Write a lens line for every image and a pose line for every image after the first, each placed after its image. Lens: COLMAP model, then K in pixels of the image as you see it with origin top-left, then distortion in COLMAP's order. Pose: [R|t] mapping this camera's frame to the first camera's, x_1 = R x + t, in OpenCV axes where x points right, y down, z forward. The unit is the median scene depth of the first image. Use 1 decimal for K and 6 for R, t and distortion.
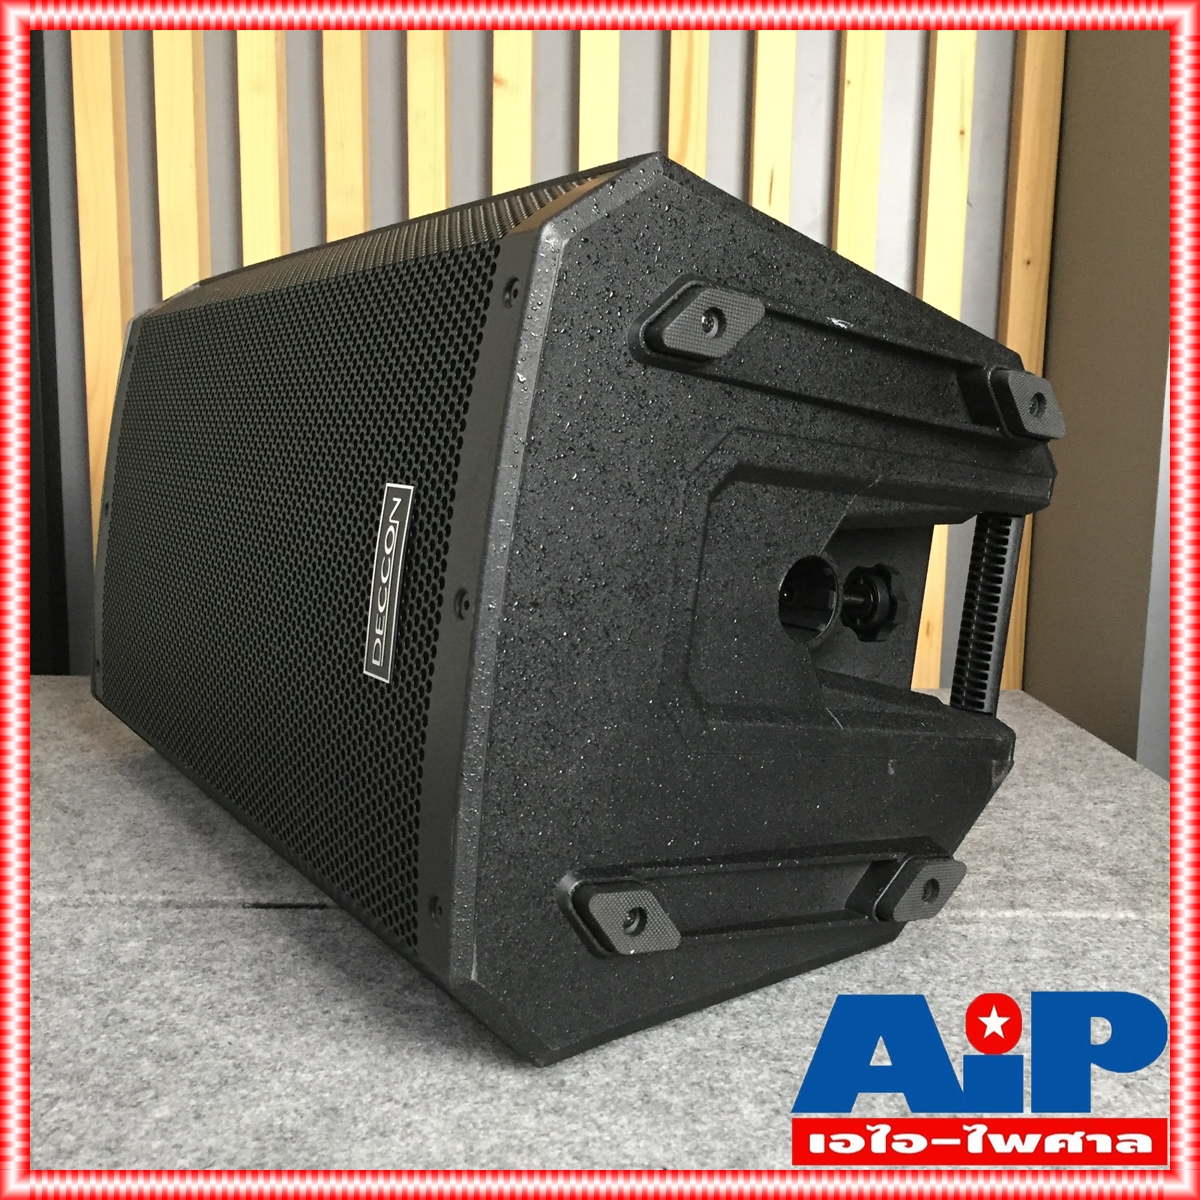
lens RADIAL K [[1328.6, 0, 598.1], [0, 1328.6, 587.7], [0, 0, 1]] dist [0.023830, -0.012881]
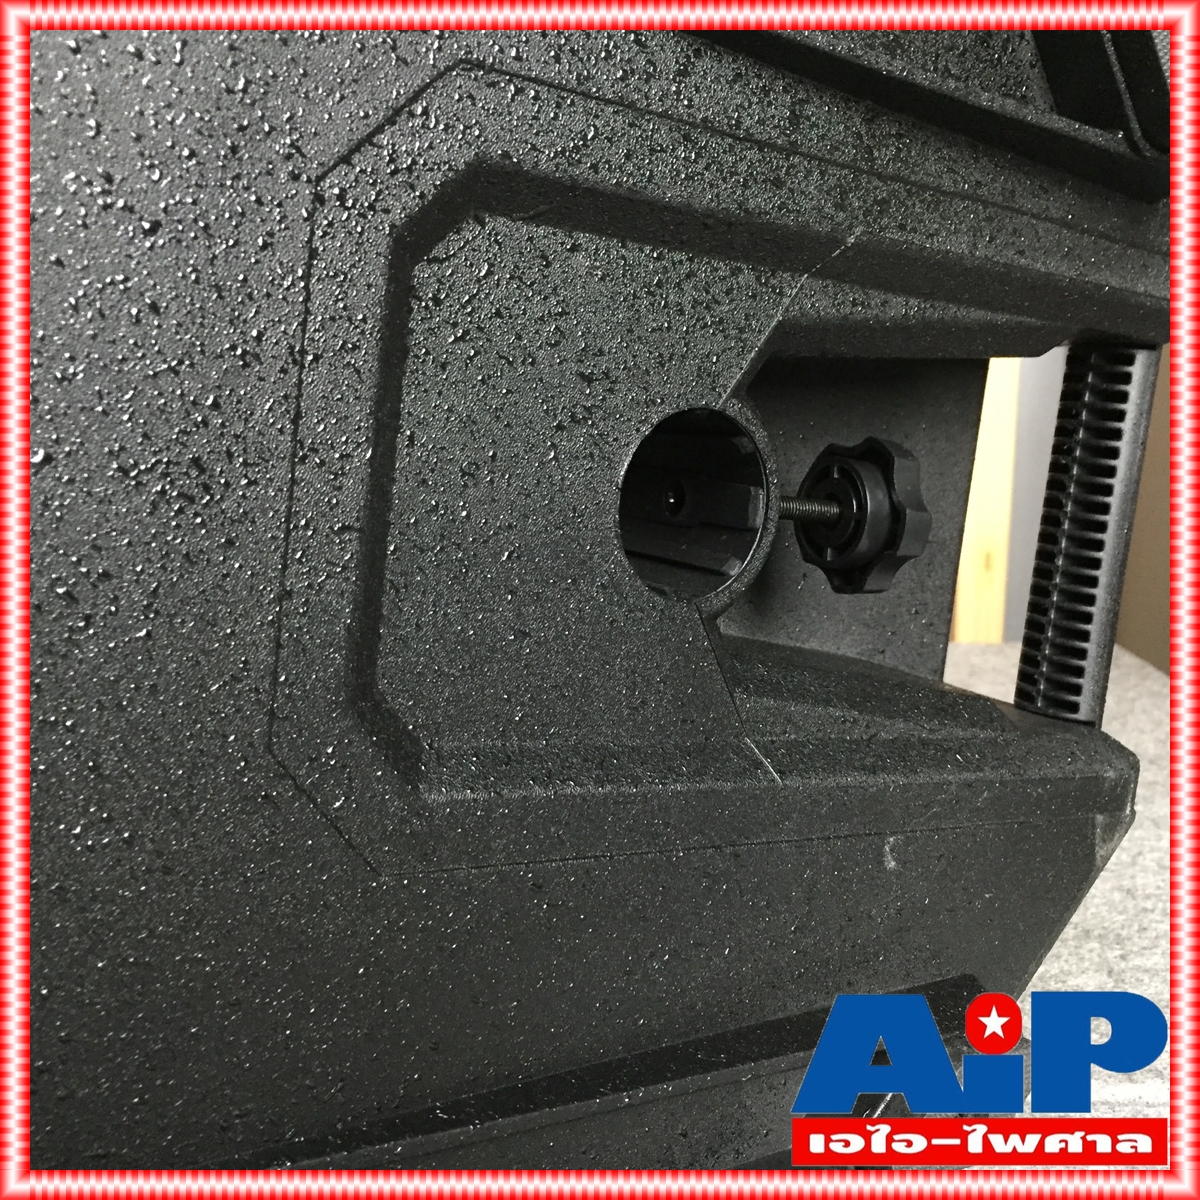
lens RADIAL K [[1328.6, 0, 598.1], [0, 1328.6, 587.7], [0, 0, 1]] dist [0.023830, -0.012881]
pose [[0.998846, -0.009127, -0.047148, 0.138097], [0.011496, 0.998672, 0.050223, 0.012795], [0.046627, -0.050707, 0.997625, 0.517372]]
